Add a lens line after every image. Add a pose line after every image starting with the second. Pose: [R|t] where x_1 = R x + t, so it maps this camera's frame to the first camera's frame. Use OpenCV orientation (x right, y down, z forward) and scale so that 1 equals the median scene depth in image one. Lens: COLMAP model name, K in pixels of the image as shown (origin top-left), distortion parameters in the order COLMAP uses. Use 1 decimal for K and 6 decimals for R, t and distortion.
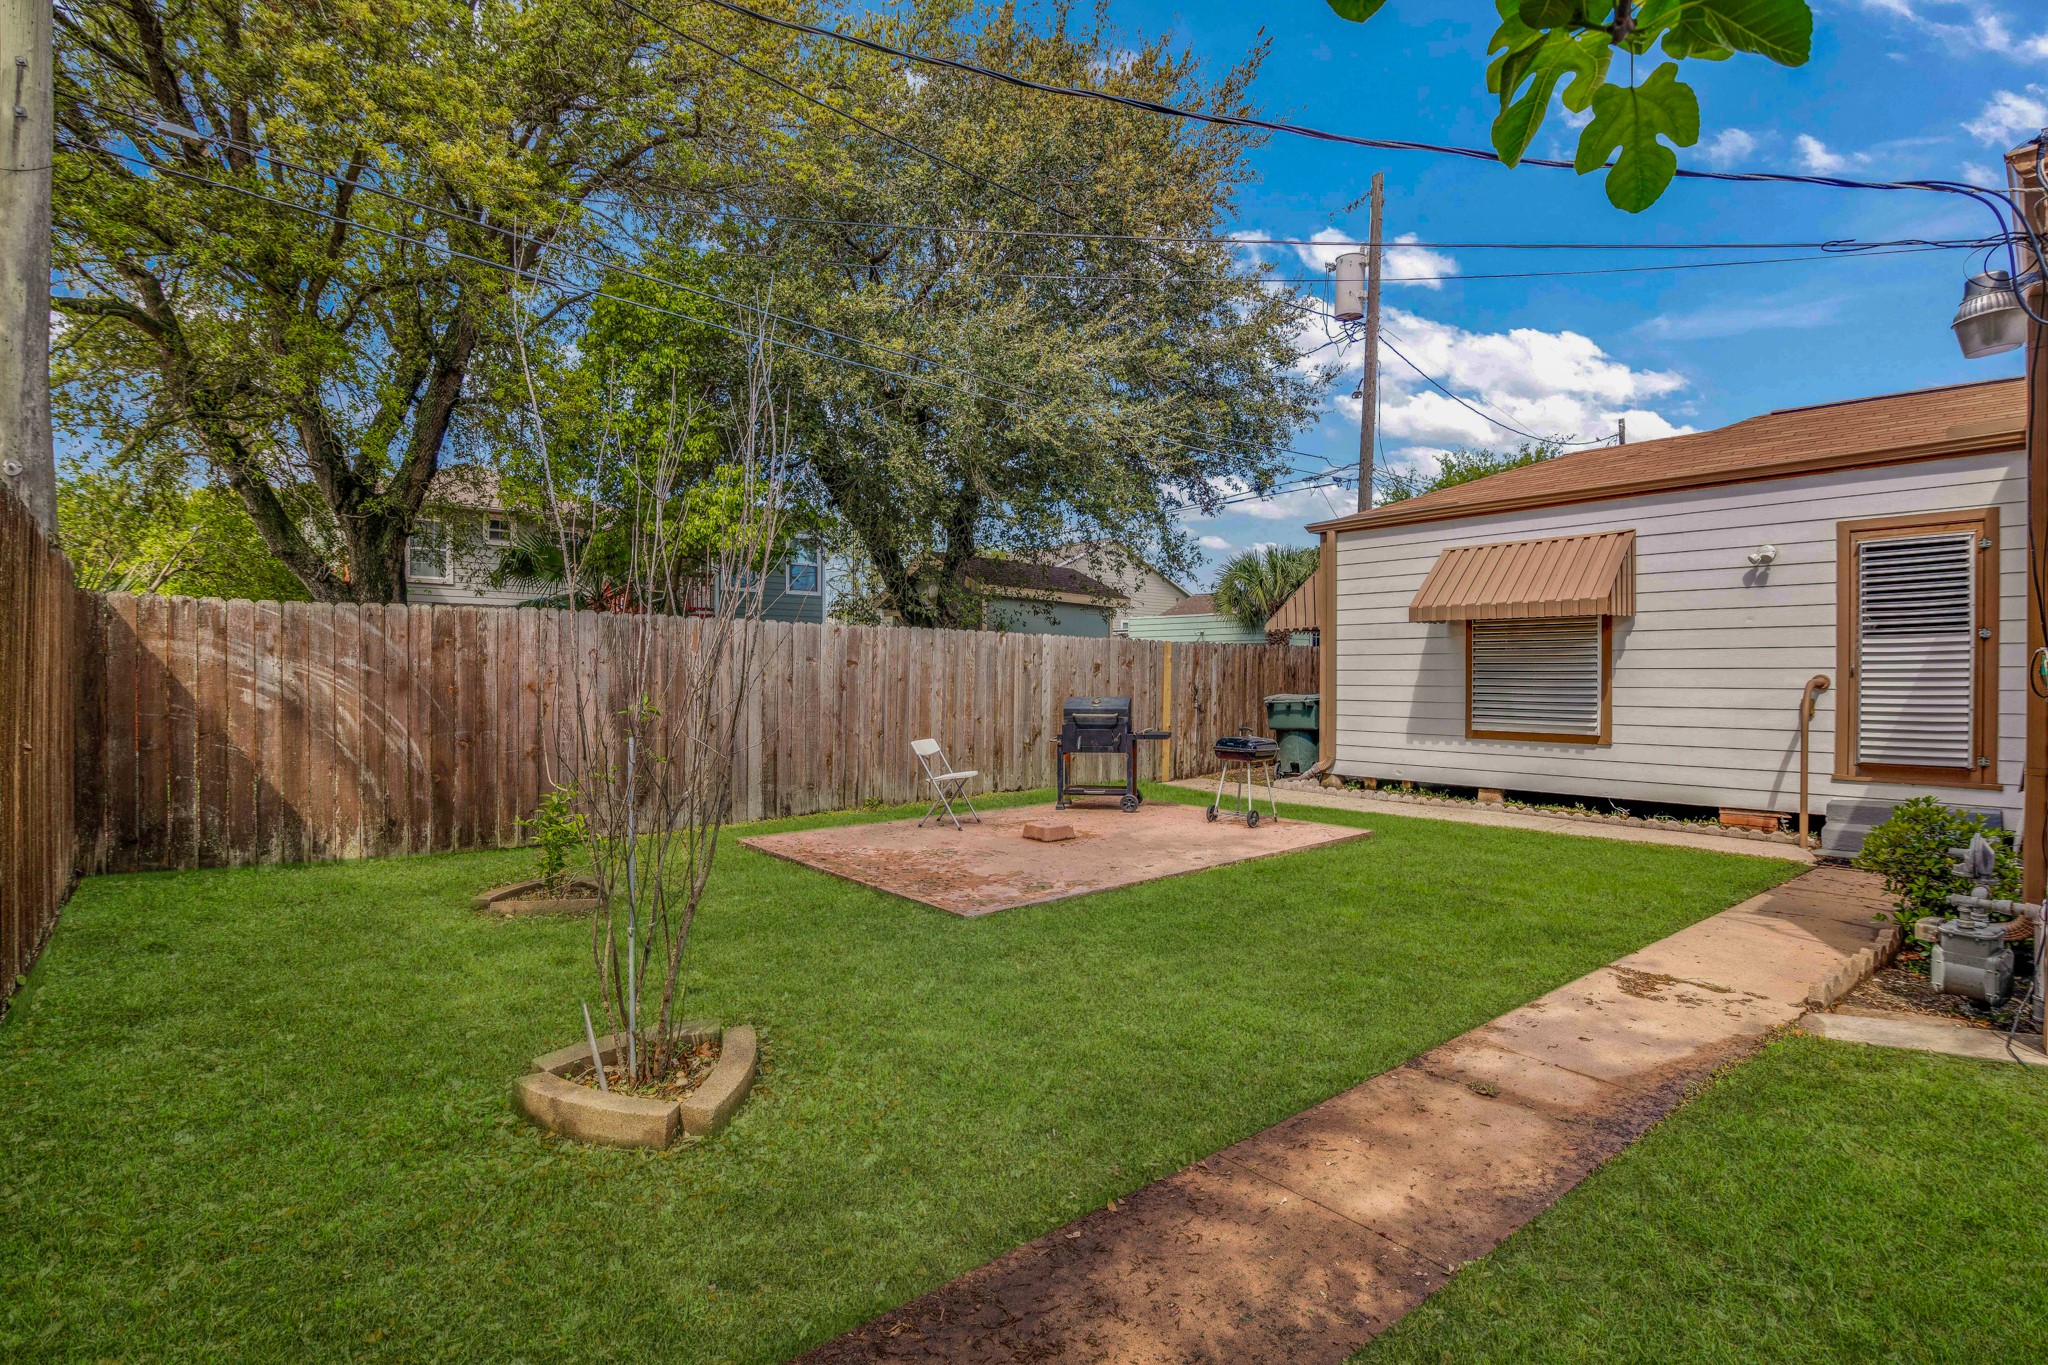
lens RADIAL K [[957.5, 0, 1017.0], [0, 957.5, 667.1], [0, 0, 1]] dist [-0.018737, 0.000425]
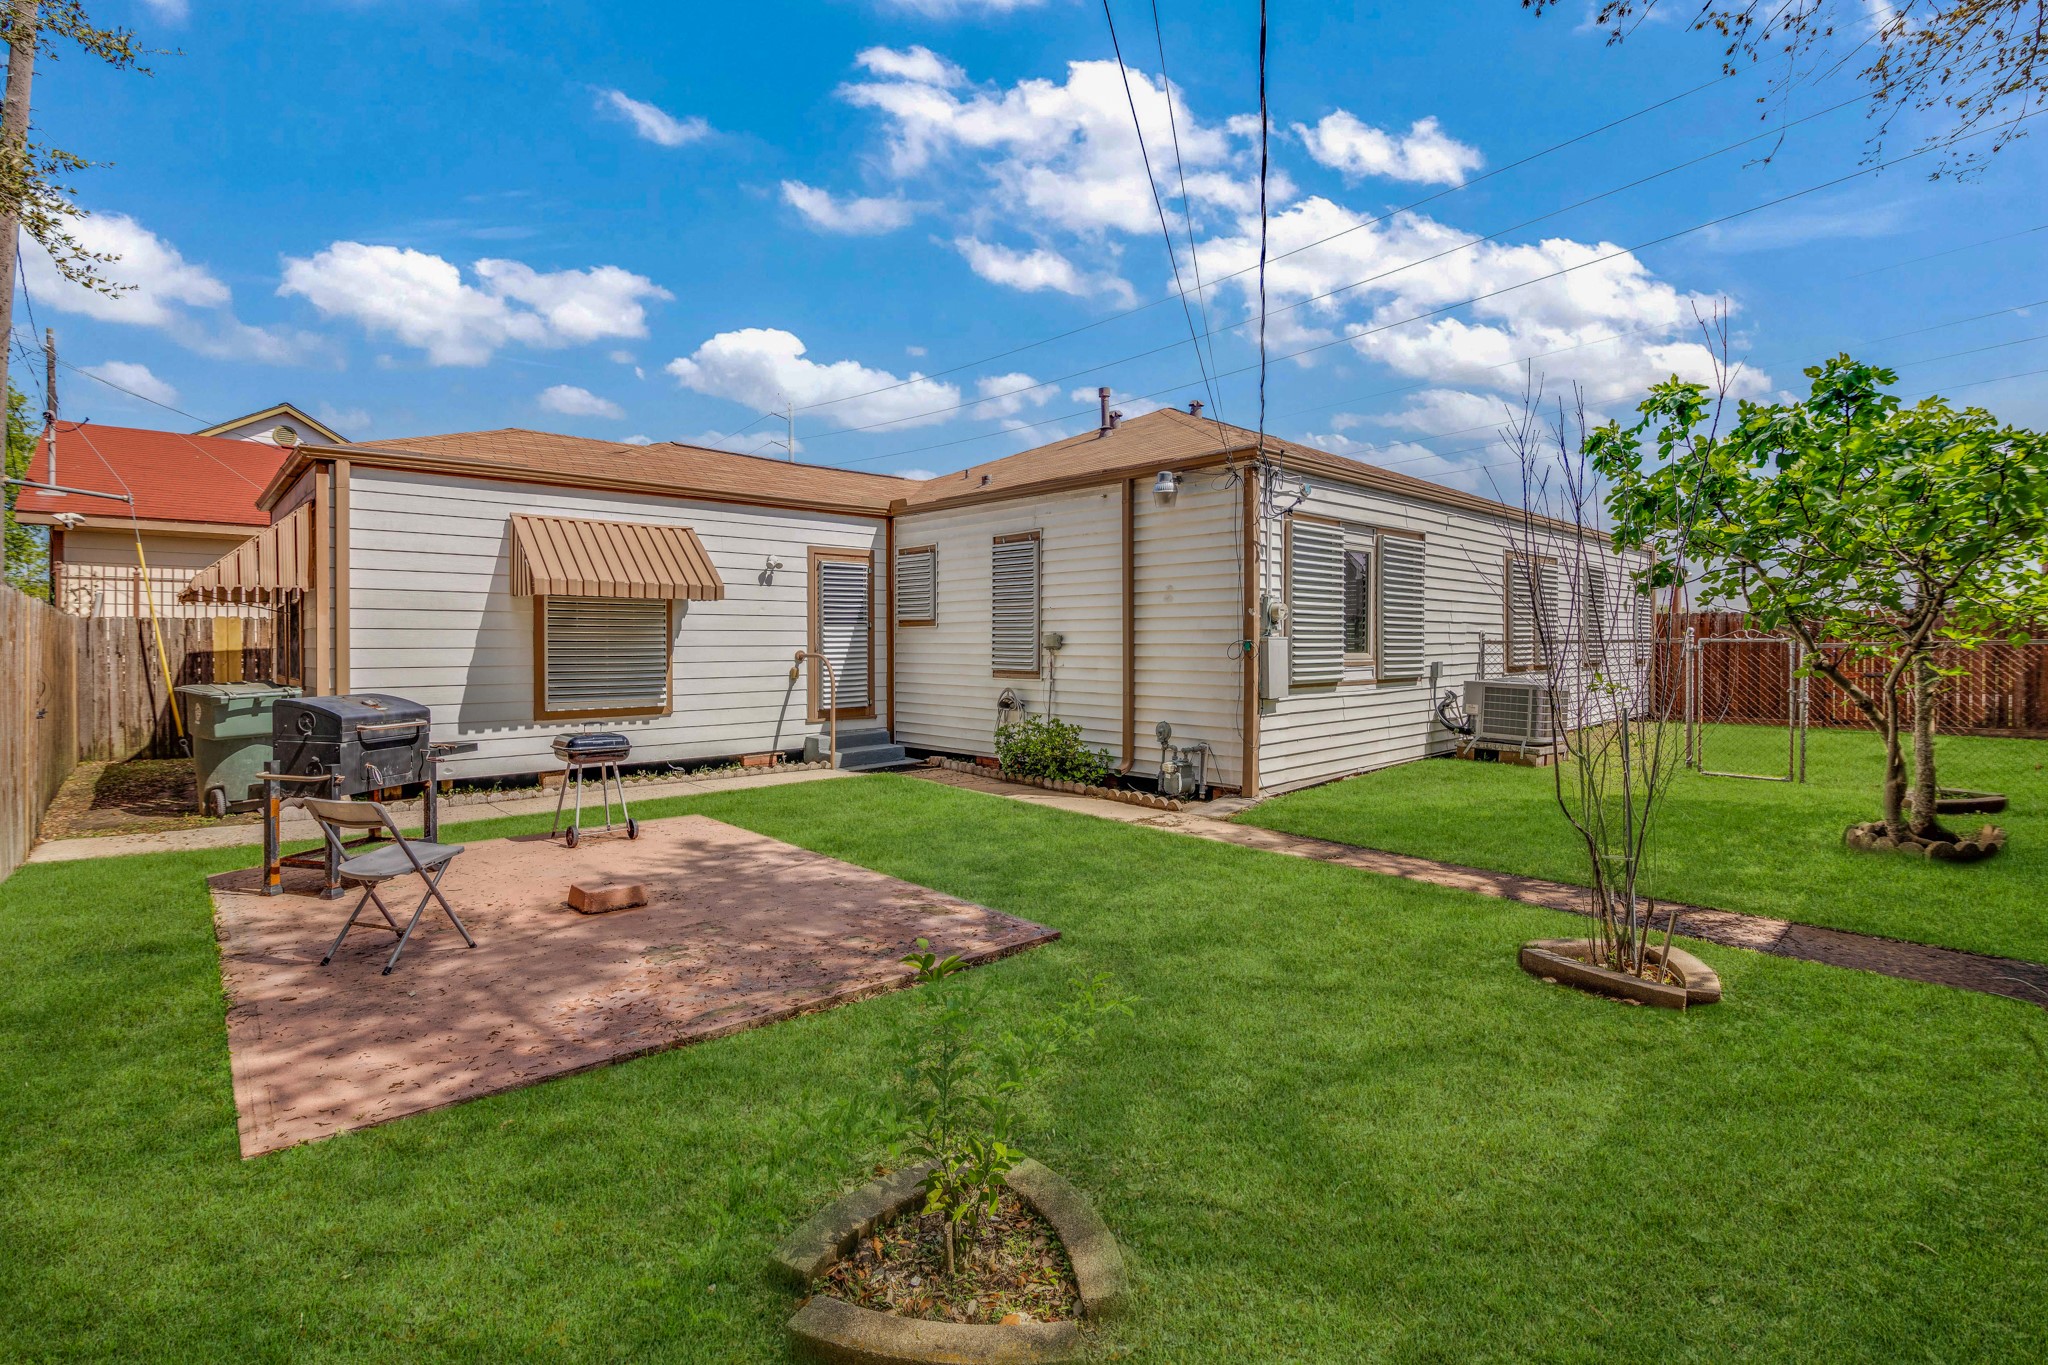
lens RADIAL K [[957.5, 0, 1017.0], [0, 957.5, 667.1], [0, 0, 1]] dist [-0.018737, 0.000425]
pose [[-0.045337, -0.019436, 0.998783, -0.588824], [0.002437, 0.999806, 0.019567, 0.005402], [-0.998969, 0.003321, -0.045281, 0.709427]]
